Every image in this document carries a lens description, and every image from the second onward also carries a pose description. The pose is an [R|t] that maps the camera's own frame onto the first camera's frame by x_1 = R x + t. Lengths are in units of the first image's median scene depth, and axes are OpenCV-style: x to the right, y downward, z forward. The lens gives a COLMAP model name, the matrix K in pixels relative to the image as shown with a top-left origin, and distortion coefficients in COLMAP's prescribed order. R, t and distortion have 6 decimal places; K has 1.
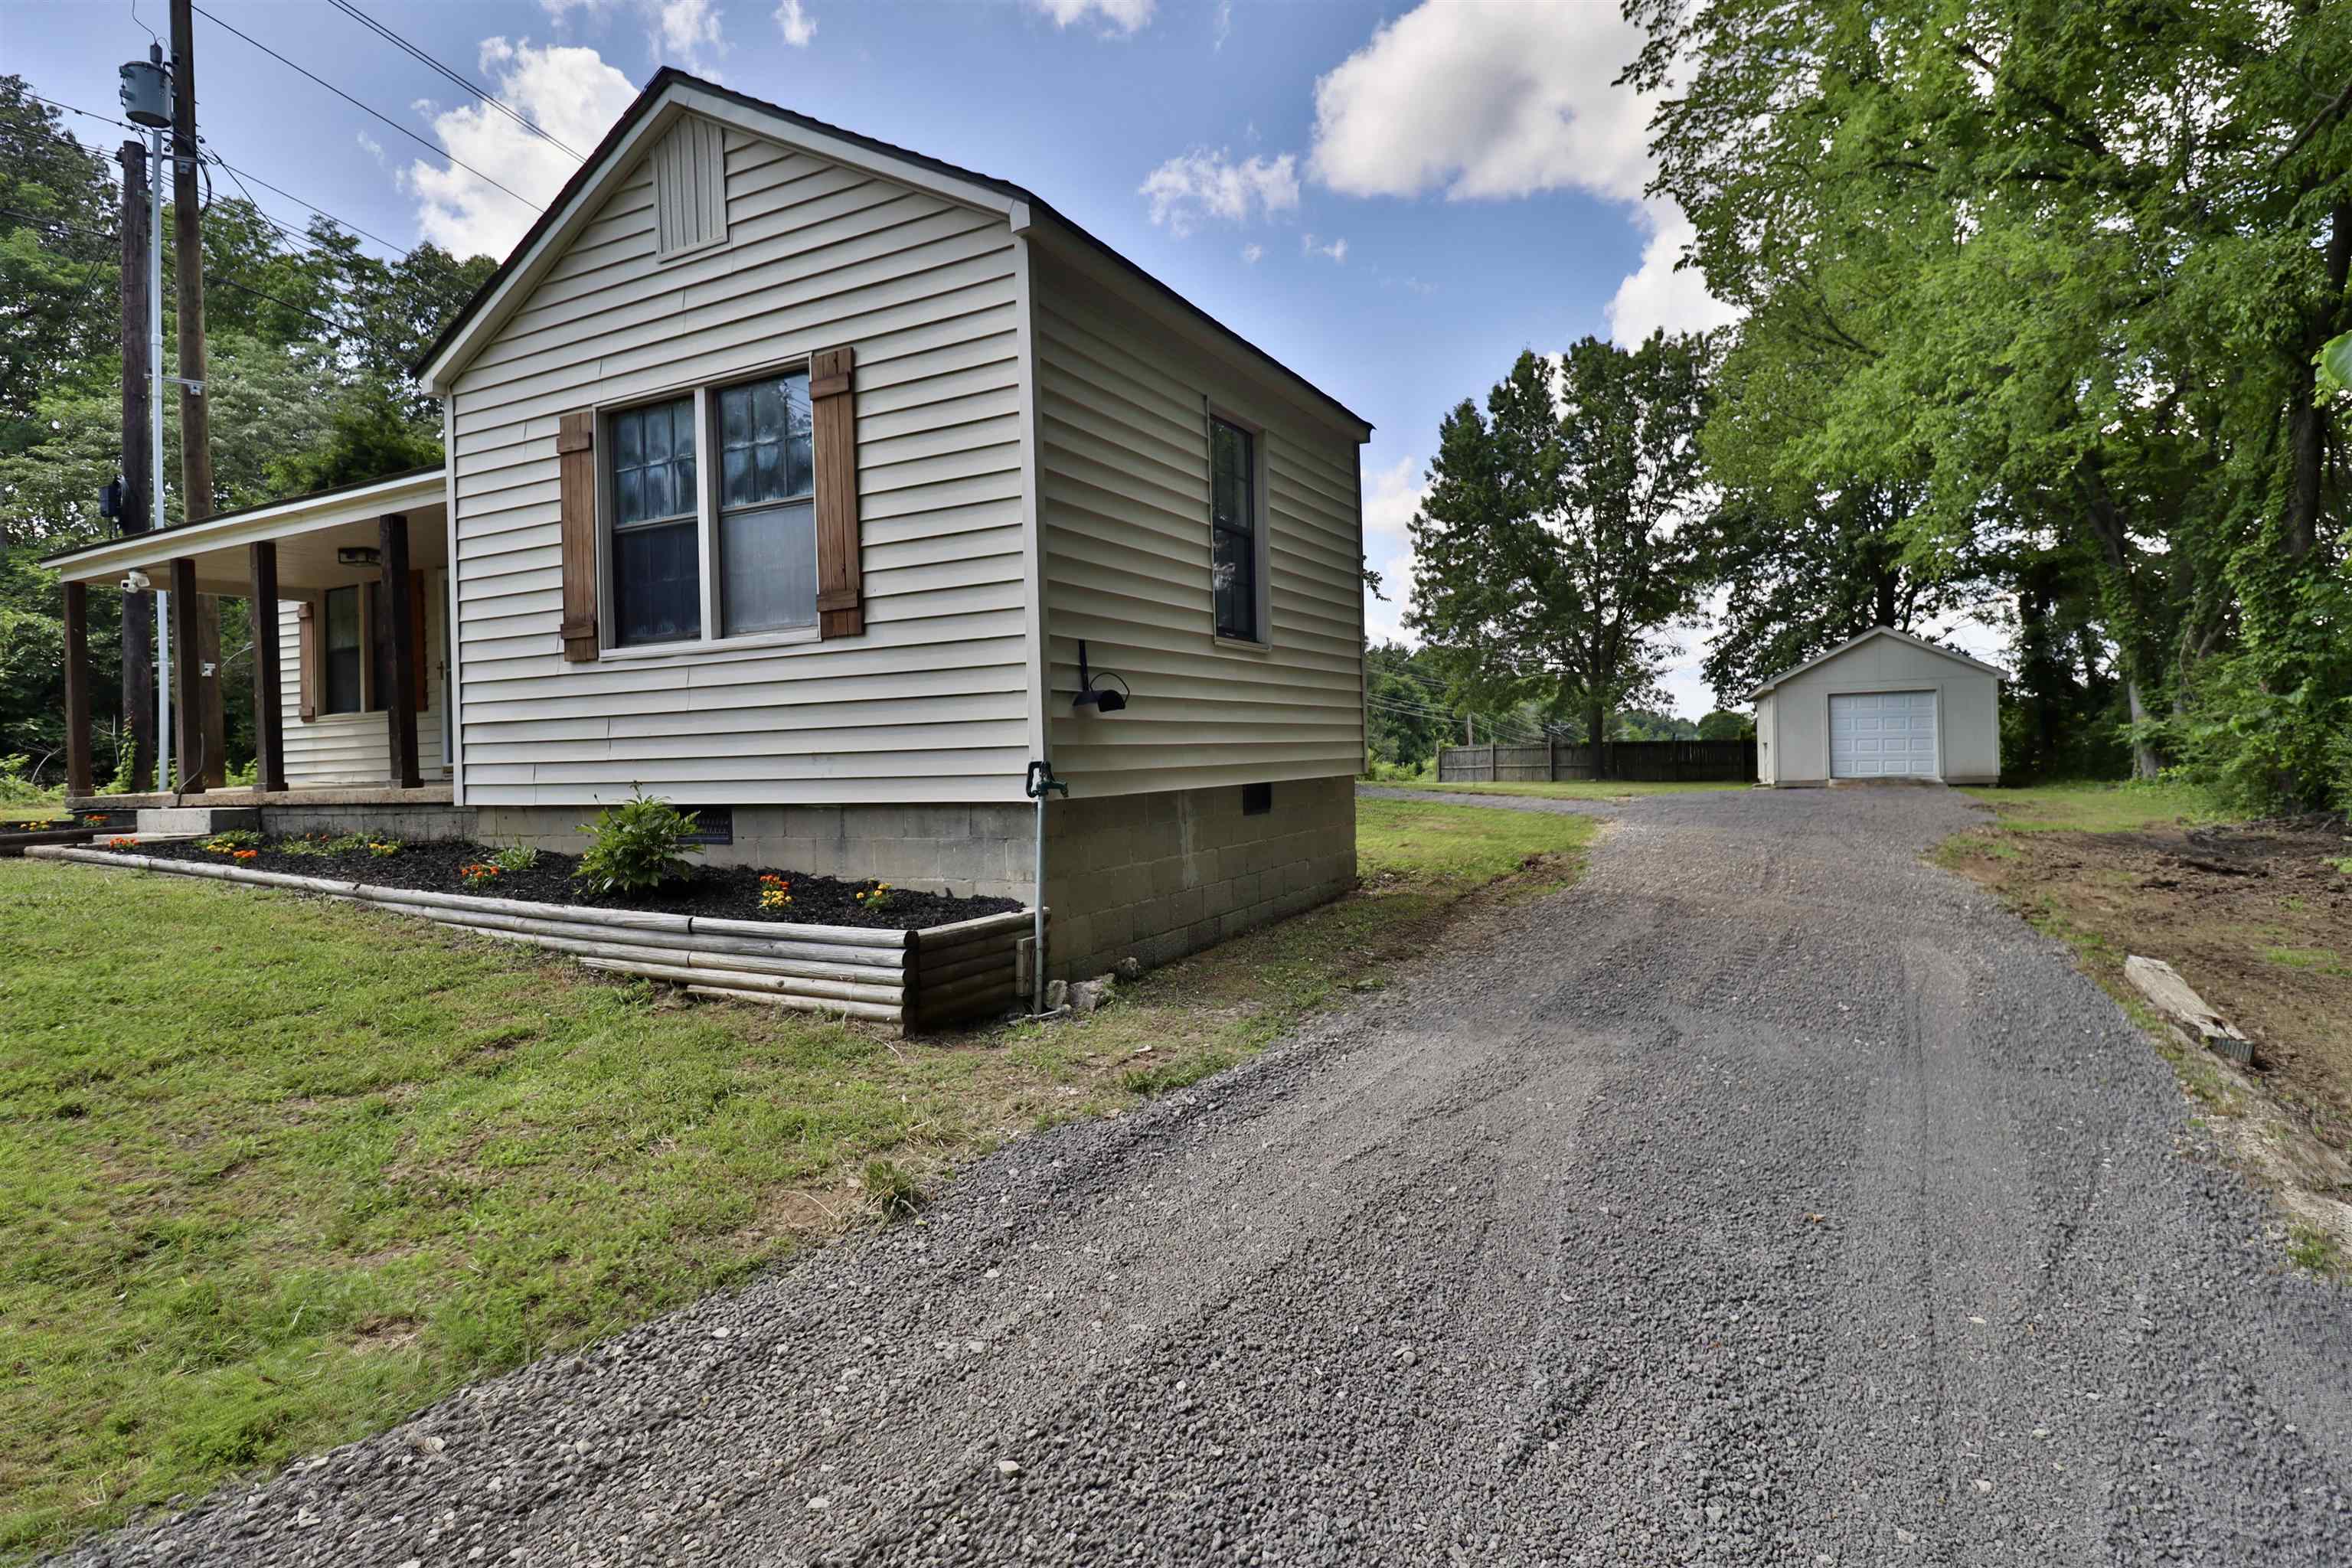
lens RADIAL K [[1205.0, 0, 1172.4], [0, 1205.0, 776.4], [0, 0, 1]] dist [-0.007066, -0.002209]
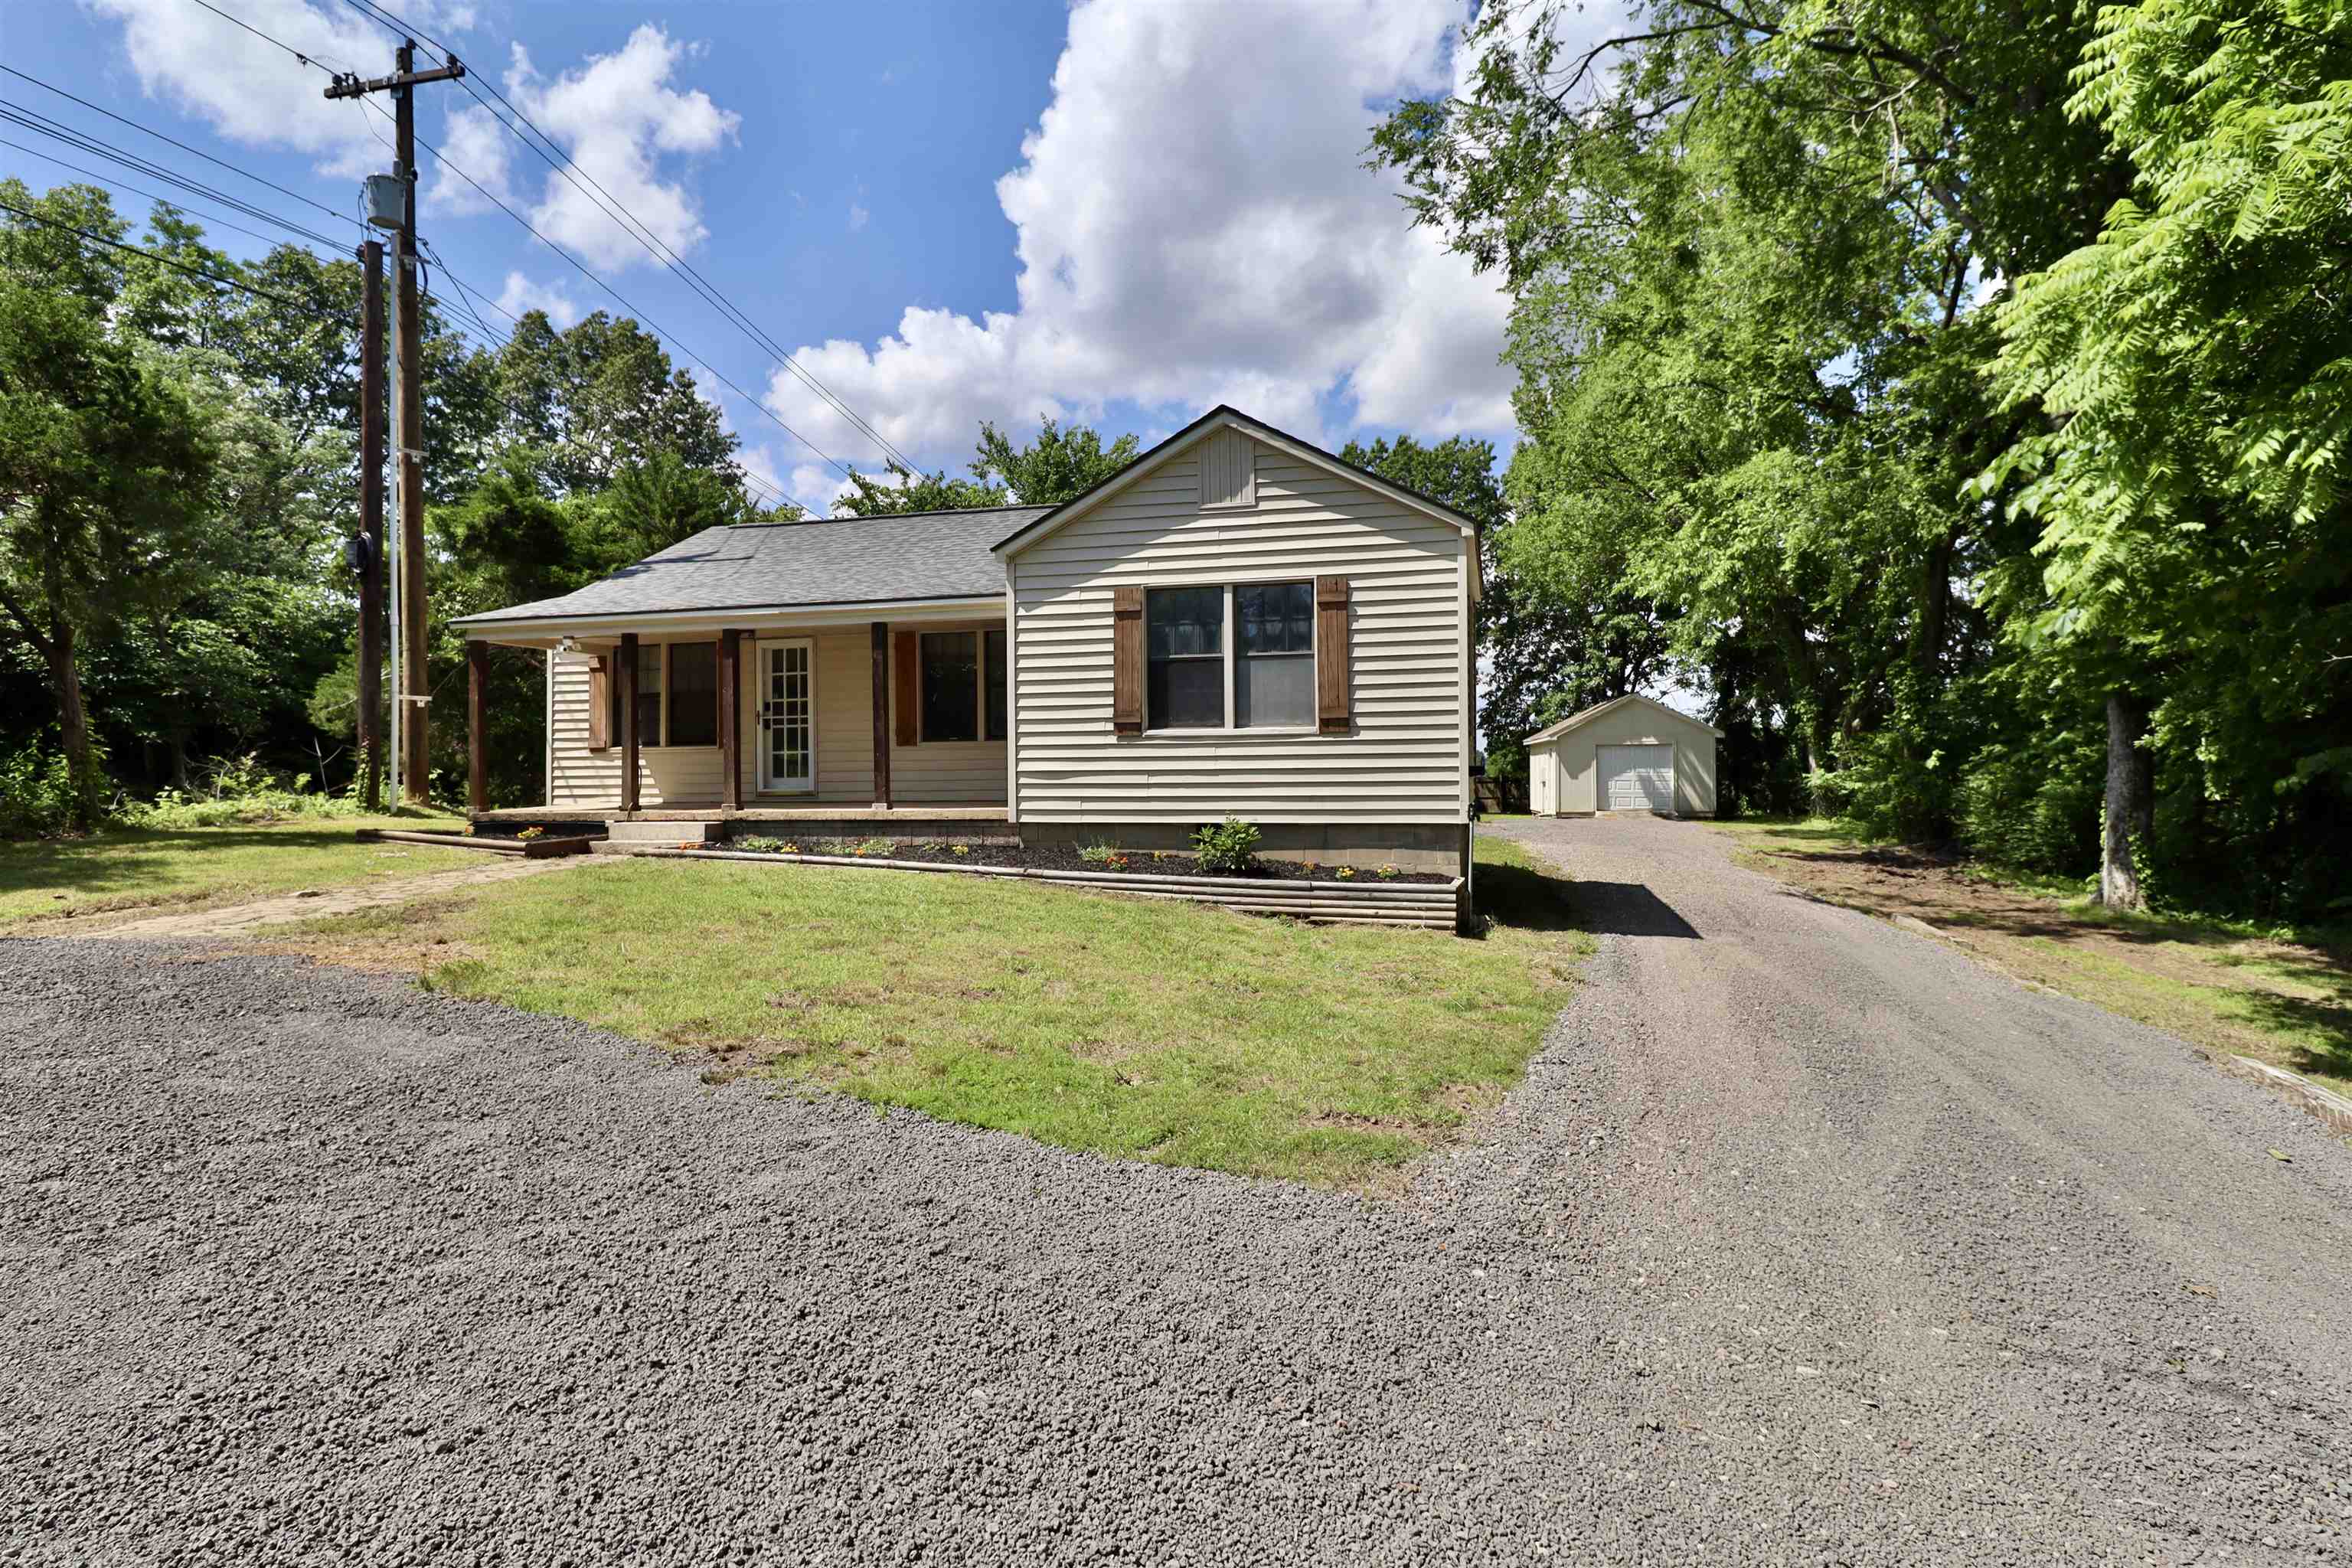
lens RADIAL K [[1205.0, 0, 1178.1], [0, 1205.0, 785.2], [0, 0, 1]] dist [-0.007066, -0.002209]
pose [[0.972990, 0.016252, 0.230276, -0.805904], [-0.013370, 0.999812, -0.014072, -0.006147], [-0.230462, 0.010614, 0.973023, -0.639190]]
